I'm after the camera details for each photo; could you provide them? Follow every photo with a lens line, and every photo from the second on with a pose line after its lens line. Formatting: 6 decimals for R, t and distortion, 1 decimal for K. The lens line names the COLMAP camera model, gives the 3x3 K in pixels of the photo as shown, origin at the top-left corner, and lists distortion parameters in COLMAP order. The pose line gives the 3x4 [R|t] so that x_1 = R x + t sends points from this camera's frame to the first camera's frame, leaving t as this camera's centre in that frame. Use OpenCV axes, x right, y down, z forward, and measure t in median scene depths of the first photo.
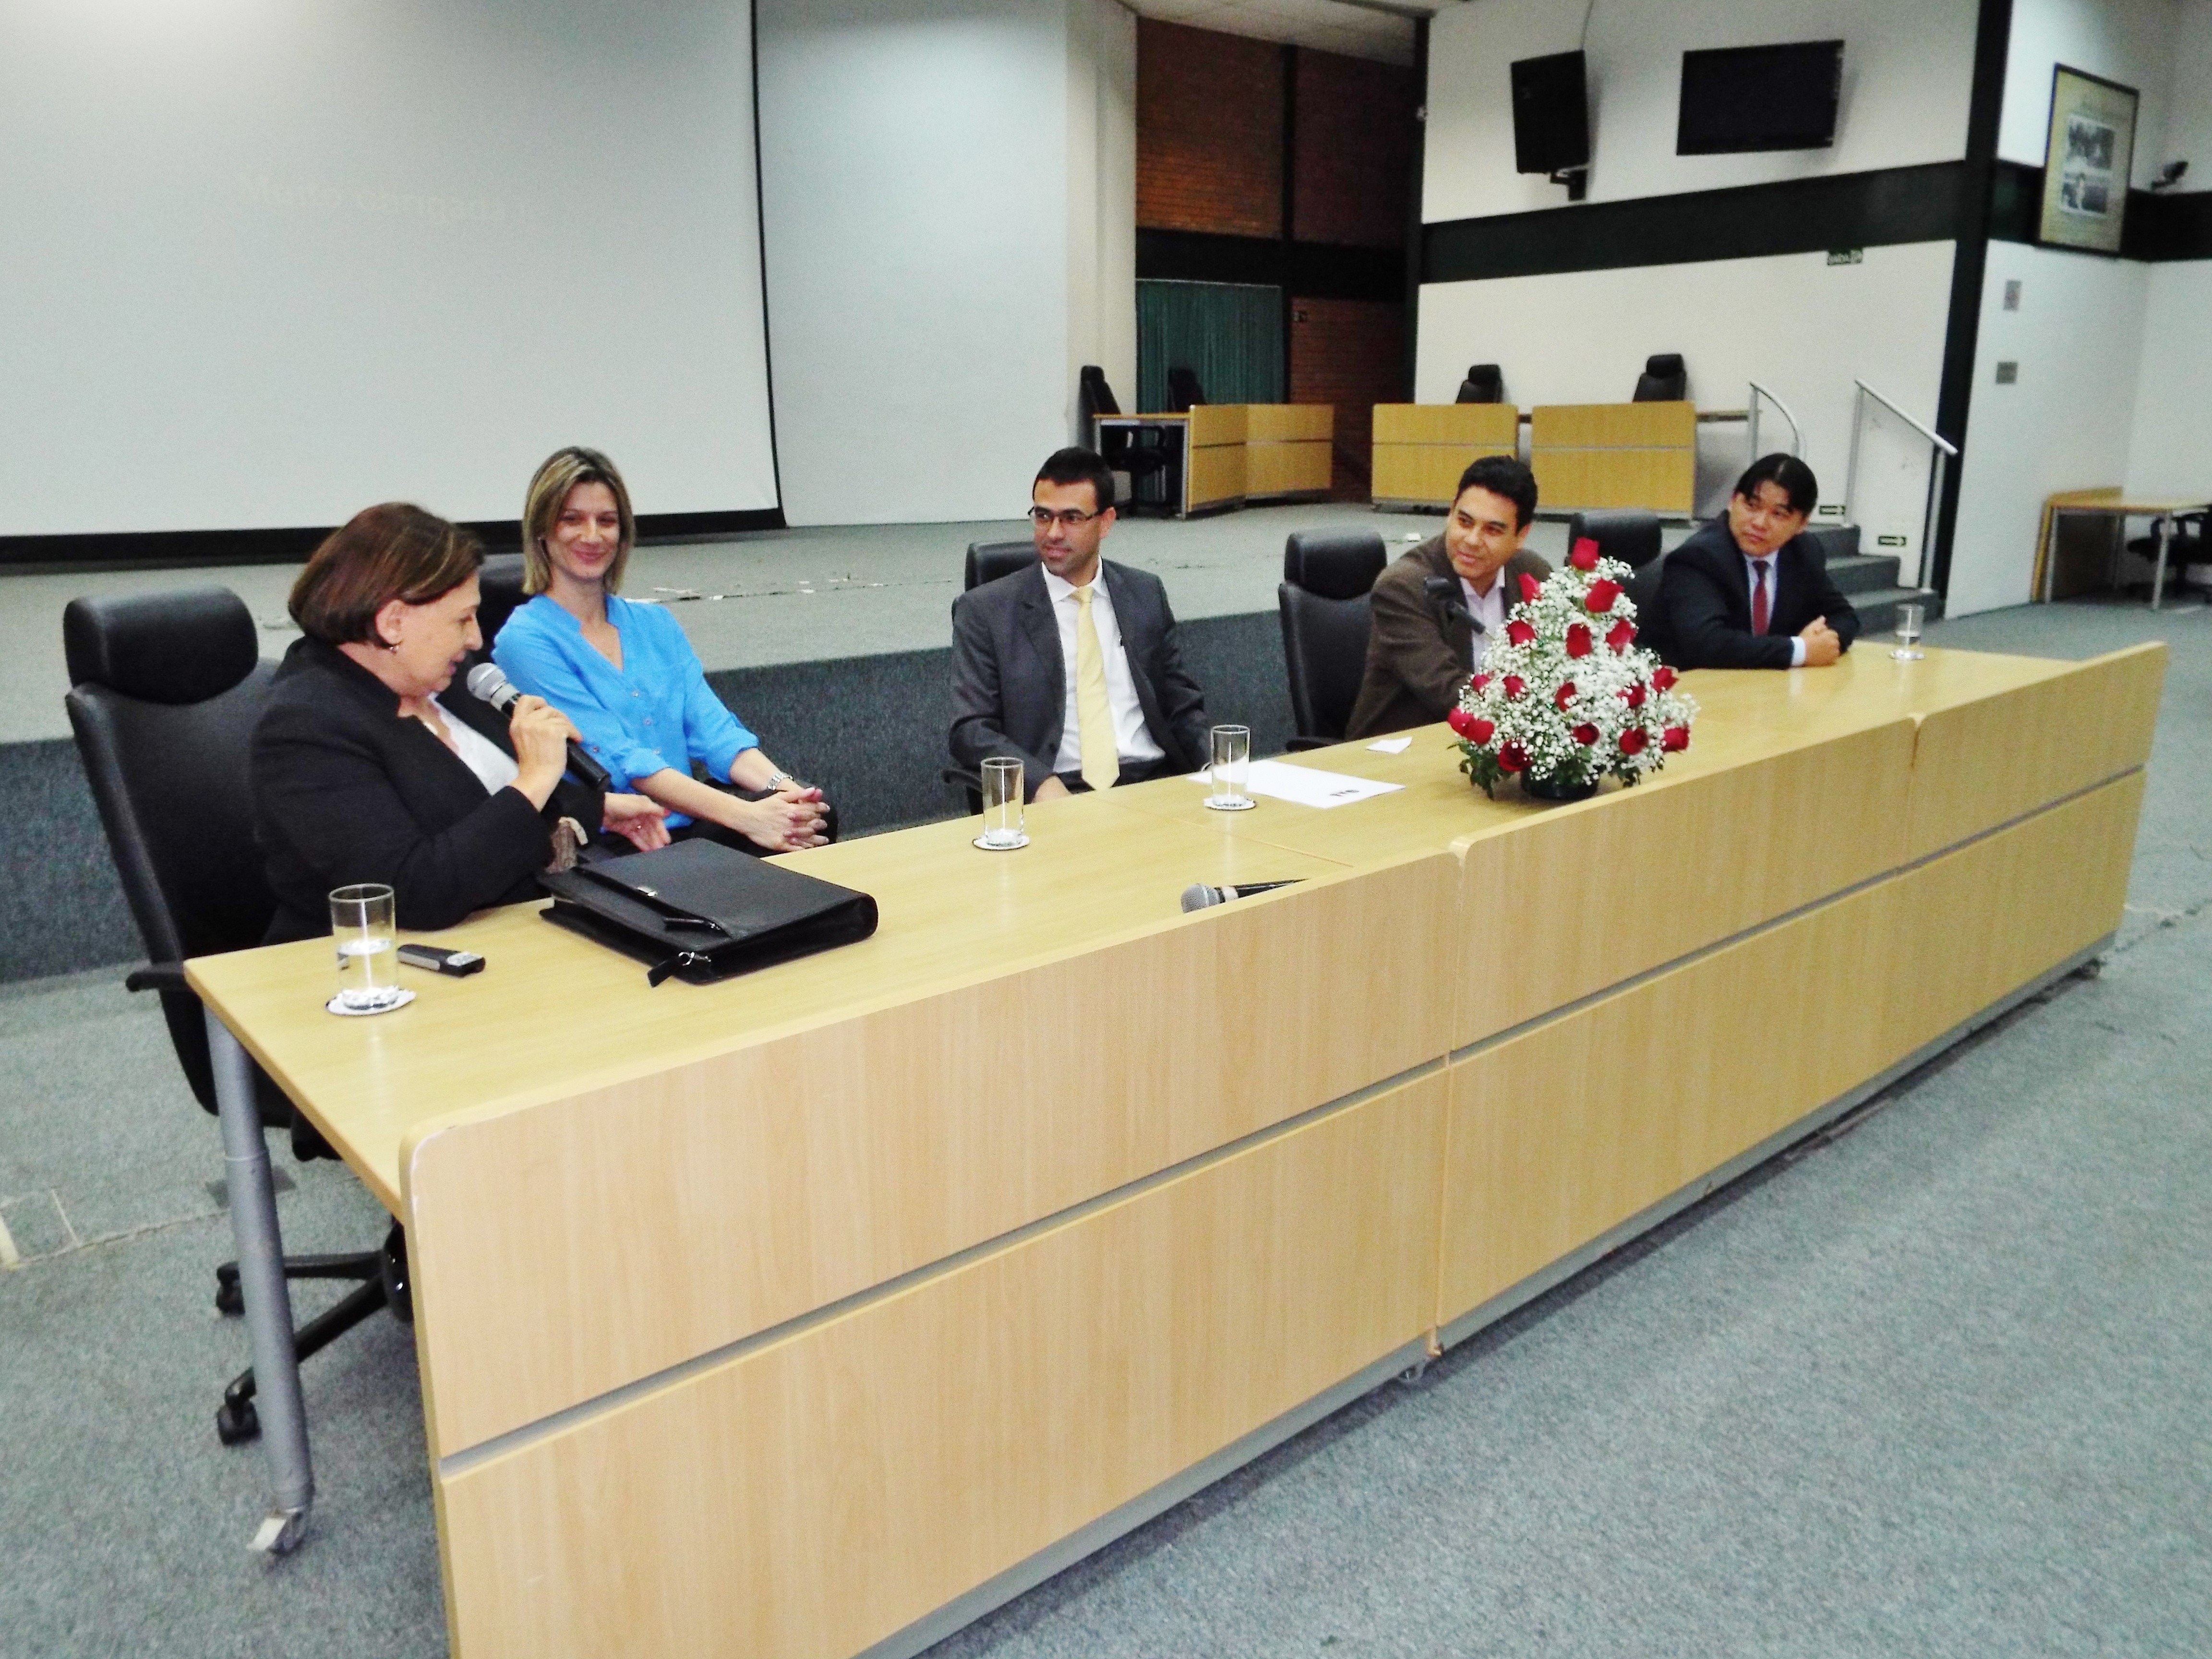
lens RADIAL K [[1612.5, 0, 1134.9], [0, 1612.5, 829.9], [0, 0, 1]] dist [-0.006512, 0.003621]
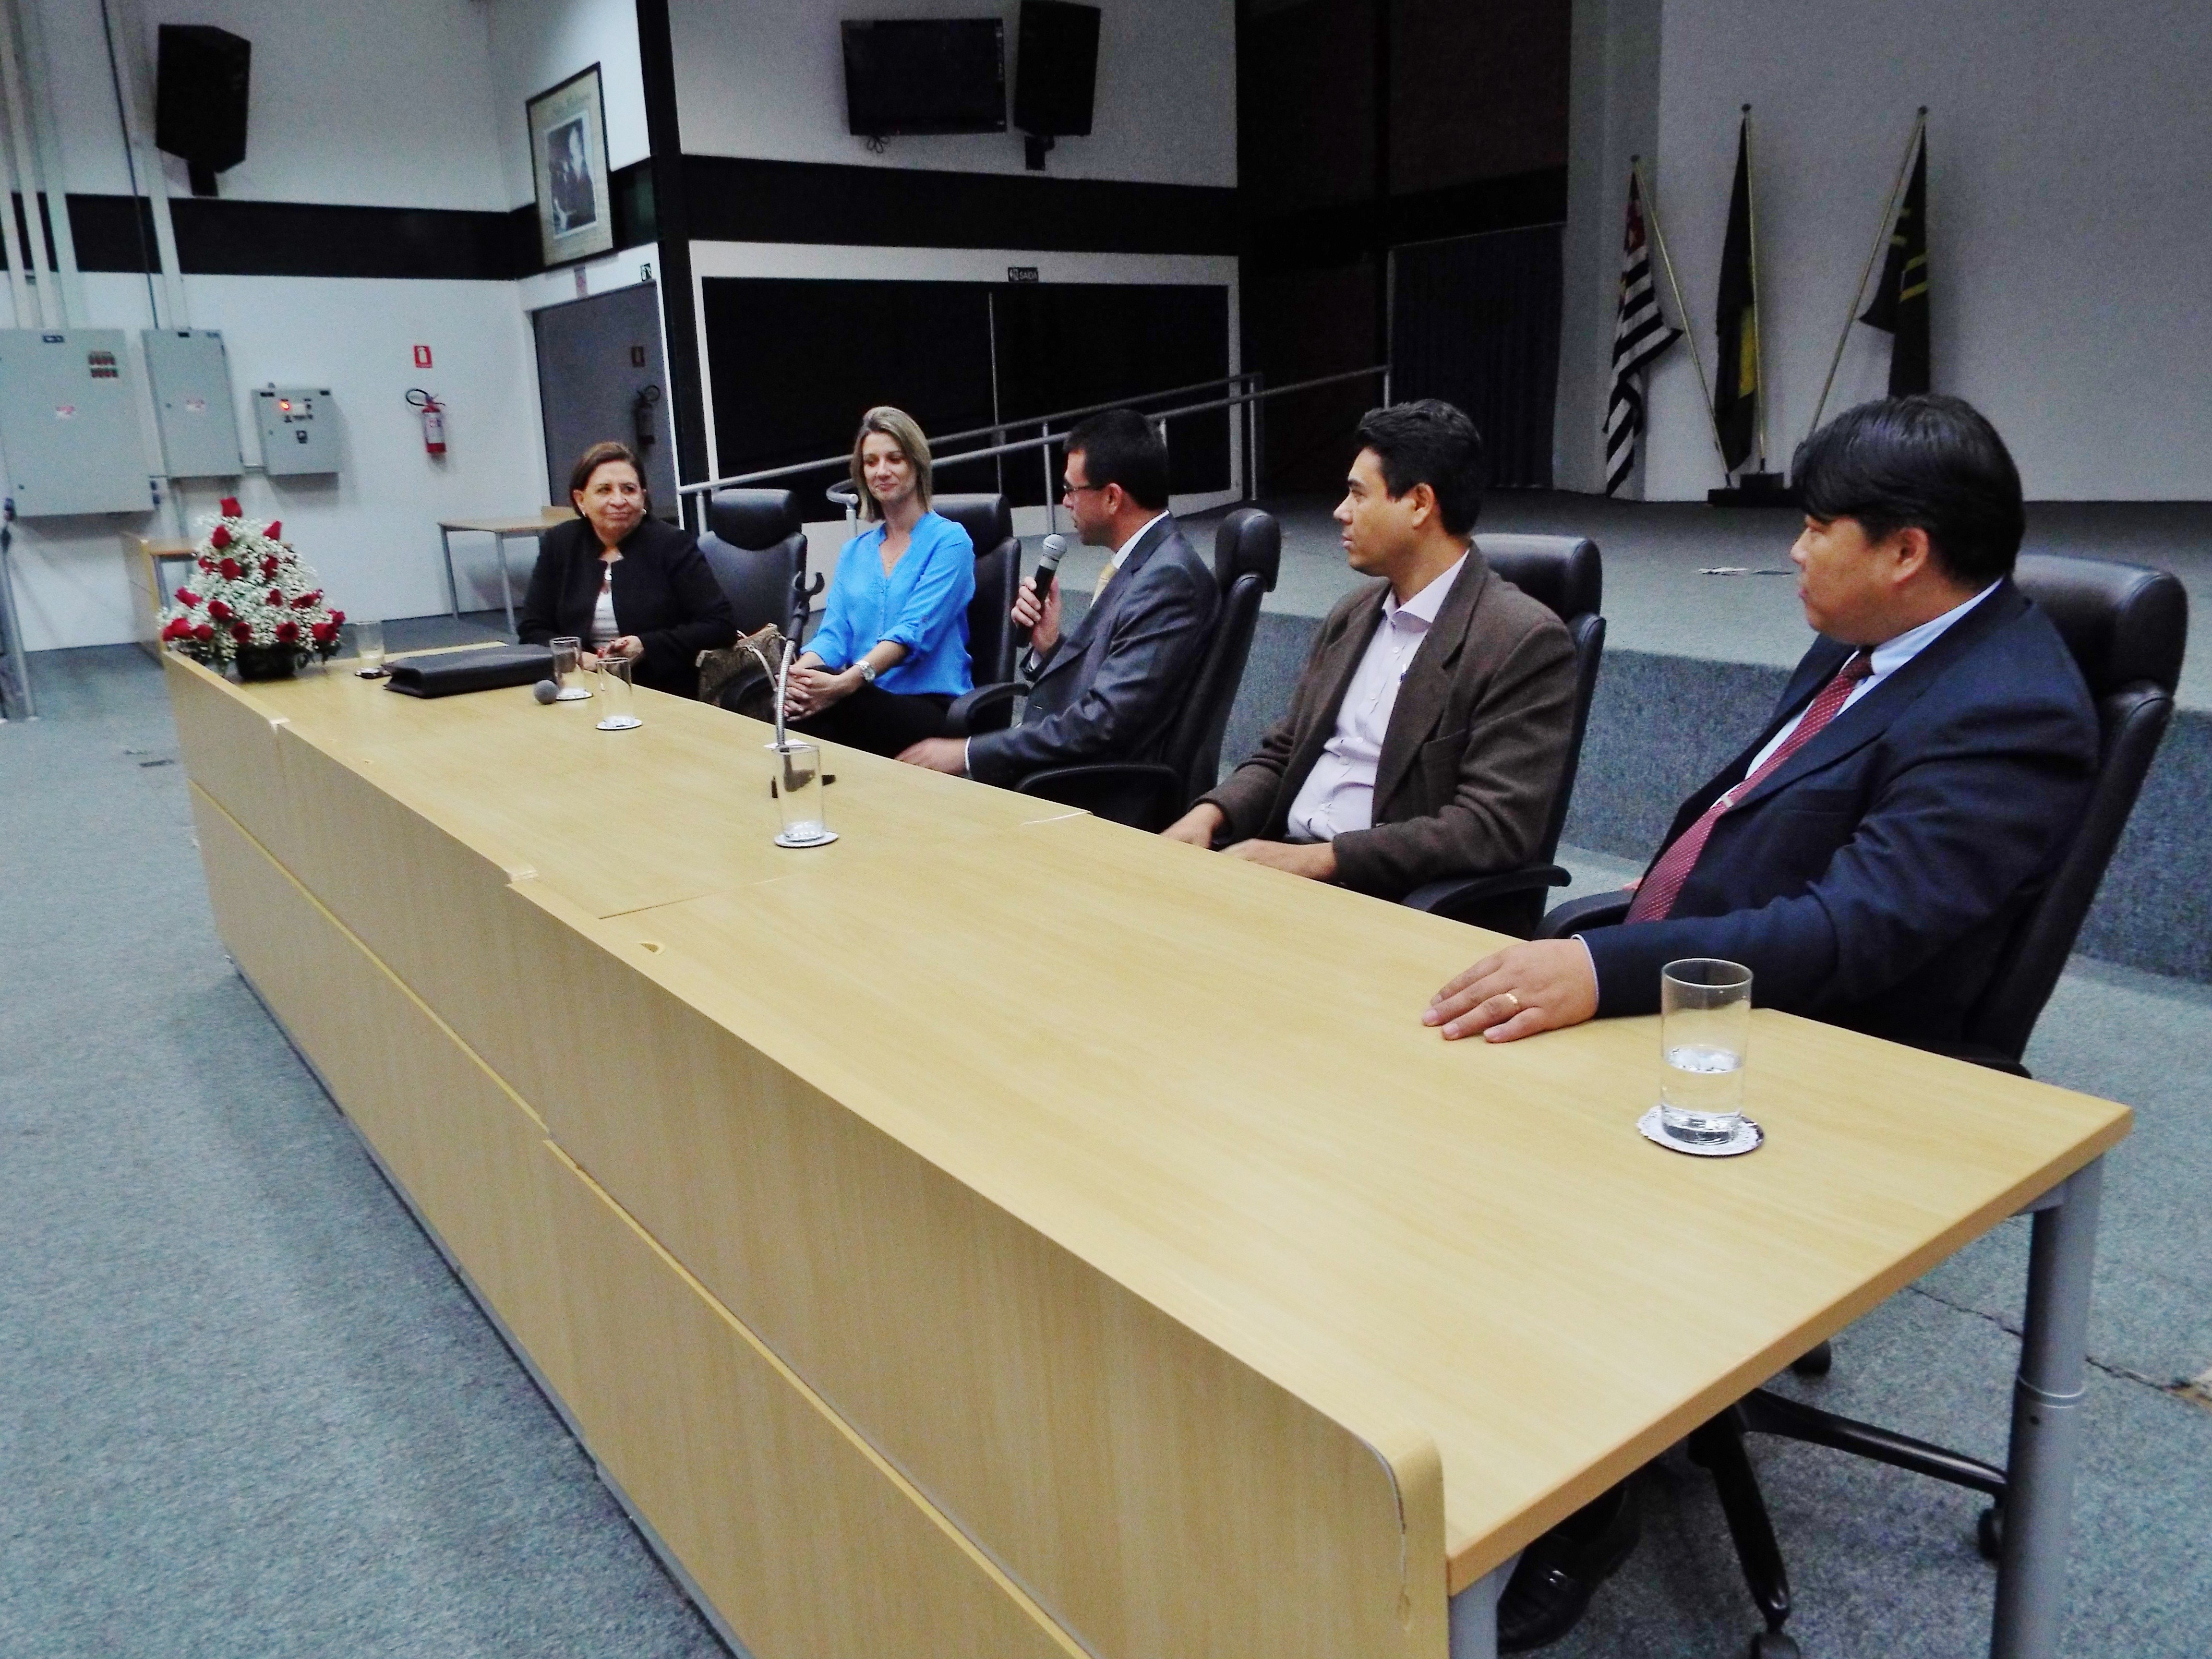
lens RADIAL K [[1612.5, 0, 1112.1], [0, 1612.5, 822.8], [0, 0, 1]] dist [-0.006512, 0.003621]
pose [[-0.073871, 0.255318, -0.964031, 1.107648], [-0.210818, 0.940828, 0.265327, -0.316273], [0.974730, 0.222835, -0.015674, 1.298406]]
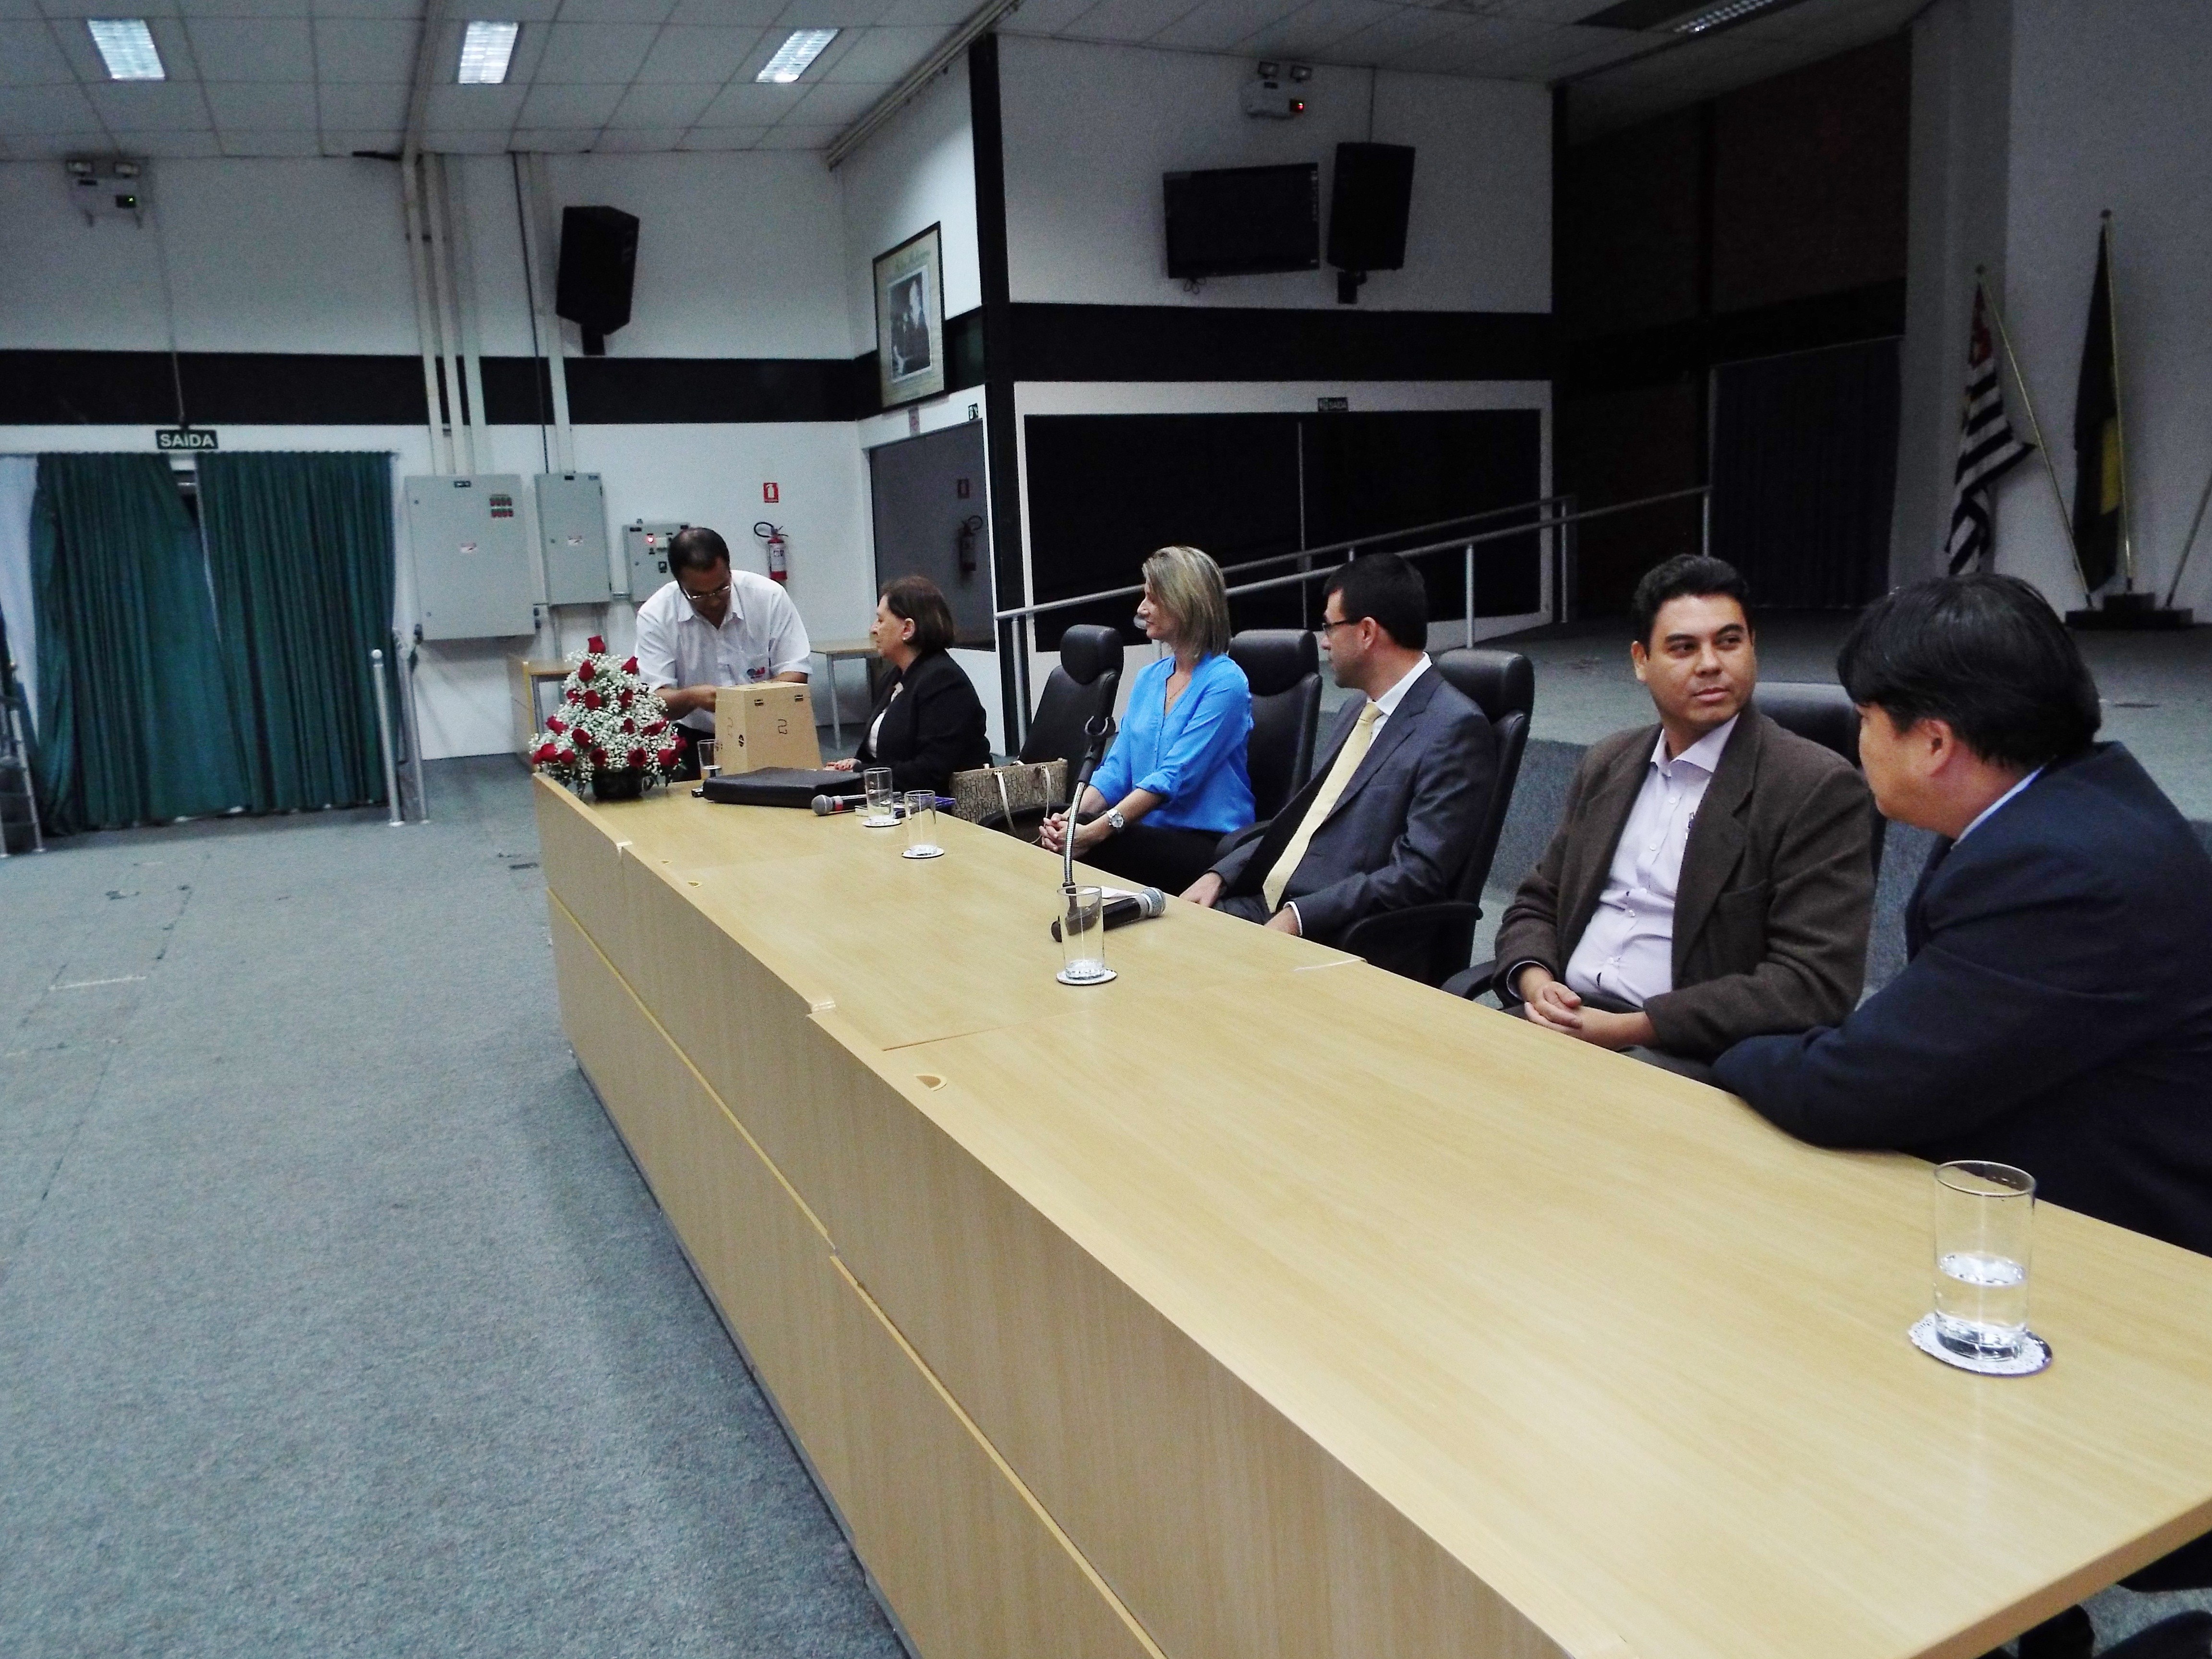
lens RADIAL K [[1612.5, 0, 1117.9], [0, 1612.5, 829.3], [0, 0, 1]] dist [-0.006512, 0.003621]
pose [[-0.256005, 0.187496, -0.948318, 1.120909], [-0.190437, 0.952003, 0.239635, -0.338890], [0.947732, 0.241942, -0.208011, 1.309843]]
